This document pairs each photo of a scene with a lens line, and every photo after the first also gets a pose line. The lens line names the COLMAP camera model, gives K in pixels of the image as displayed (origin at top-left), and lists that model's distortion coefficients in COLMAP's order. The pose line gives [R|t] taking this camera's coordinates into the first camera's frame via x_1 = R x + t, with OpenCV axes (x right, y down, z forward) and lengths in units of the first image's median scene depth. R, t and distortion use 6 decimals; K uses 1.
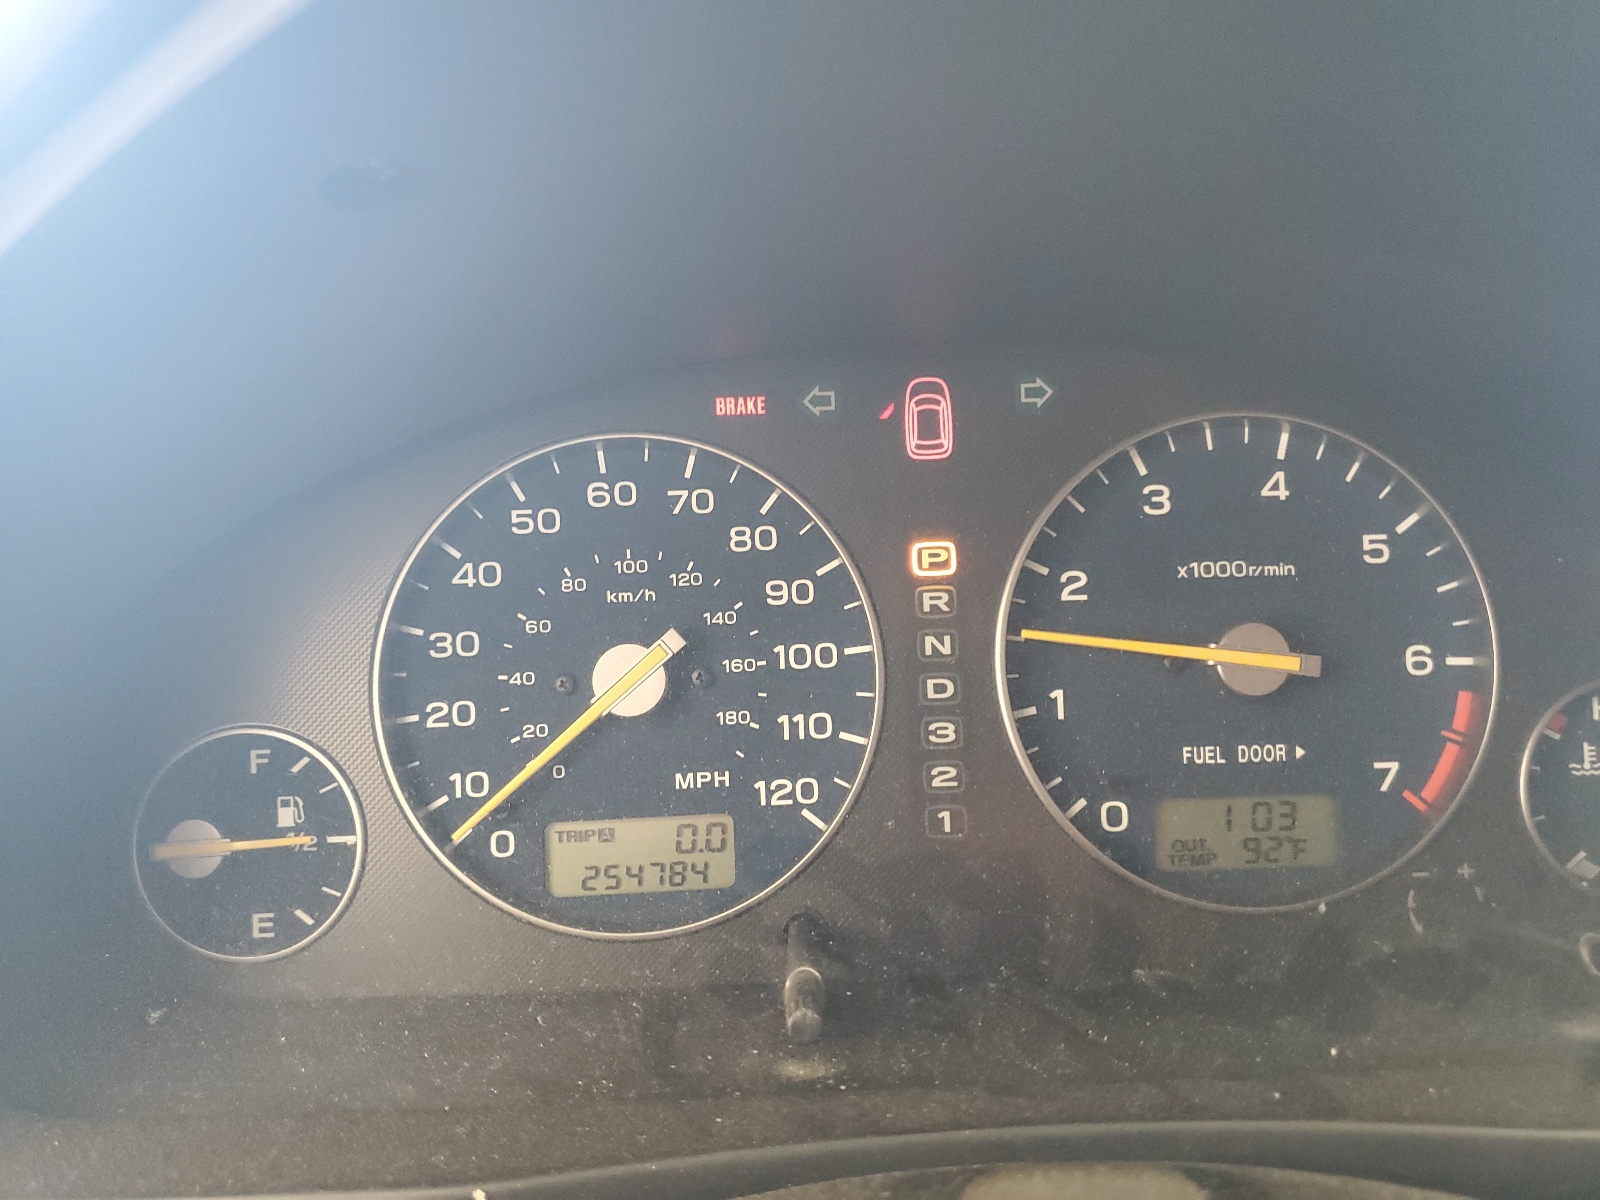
lens RADIAL K [[1207.5, 0, 800.9], [0, 1207.5, 600.2], [0, 0, 1]] dist [0.006327, 0.000225]
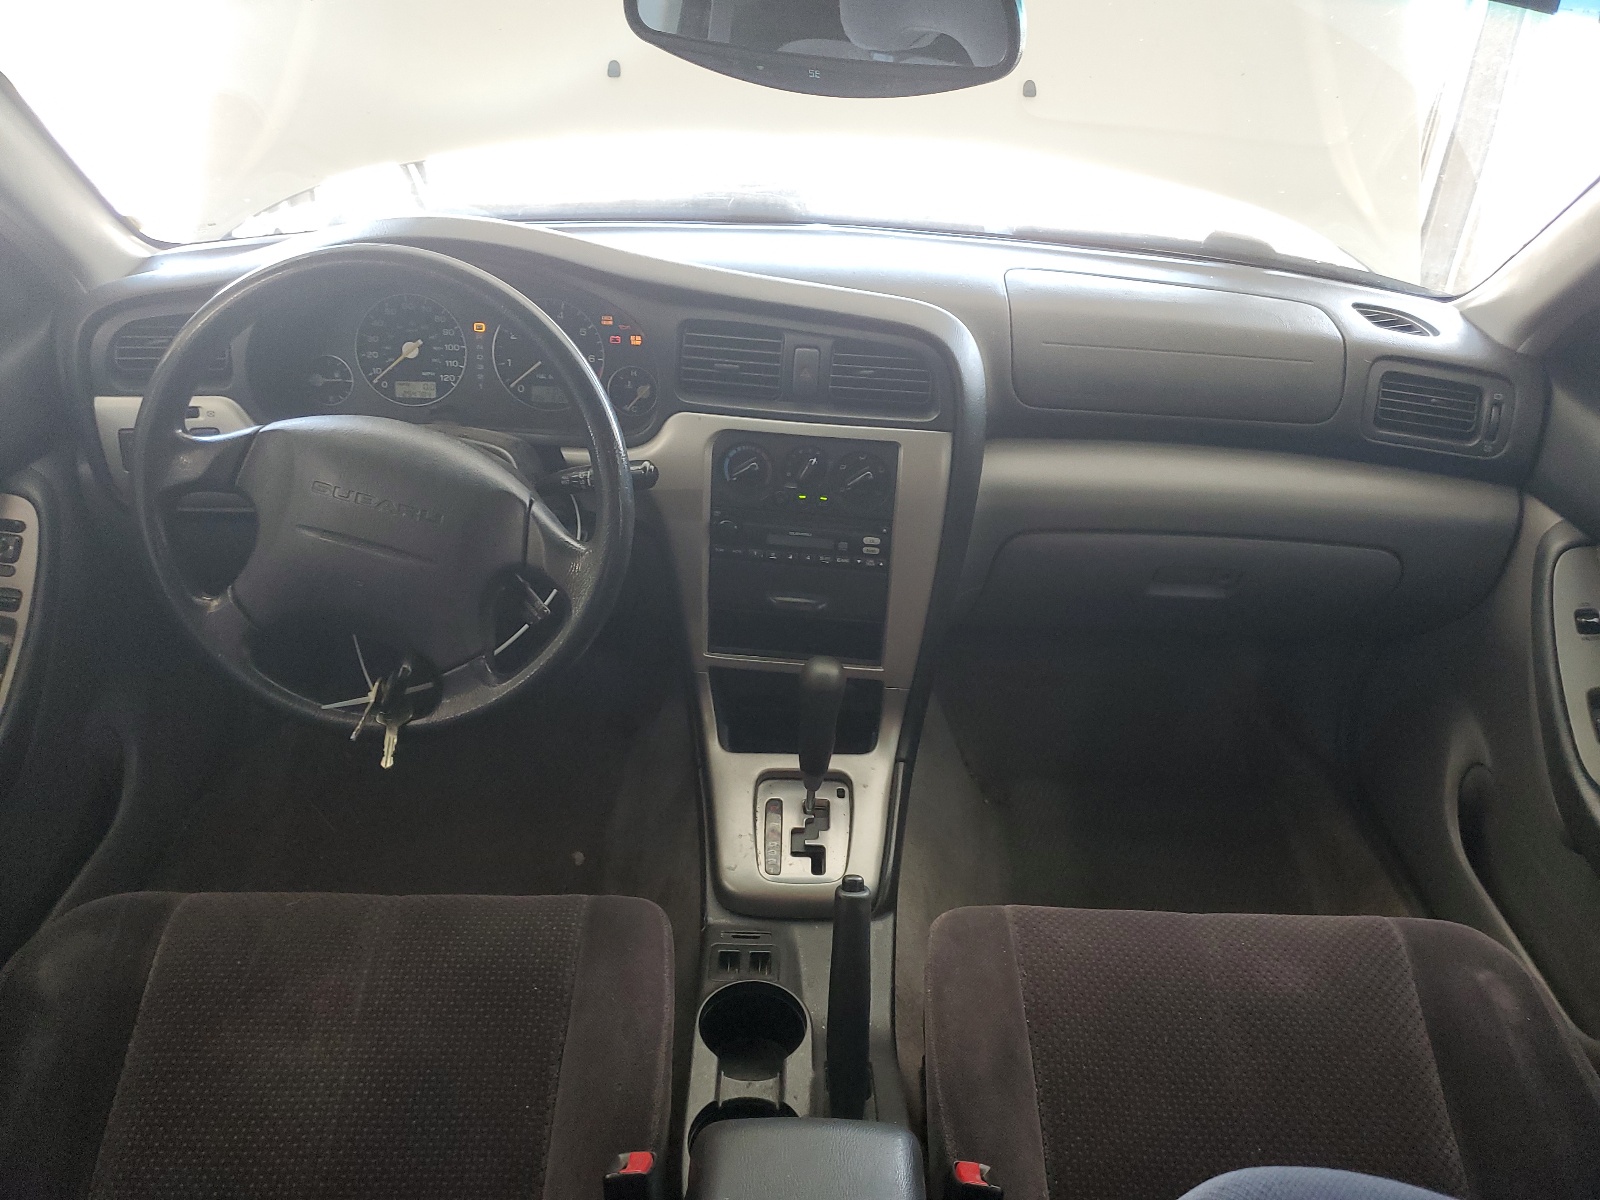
lens RADIAL K [[1207.5, 0, 800.2], [0, 1207.5, 601.5], [0, 0, 1]] dist [0.006327, 0.000225]
pose [[0.997267, 0.072504, 0.014185, 1.304481], [-0.073683, 0.962175, 0.262279, -0.319738], [0.005367, -0.262607, 0.964888, -3.584722]]
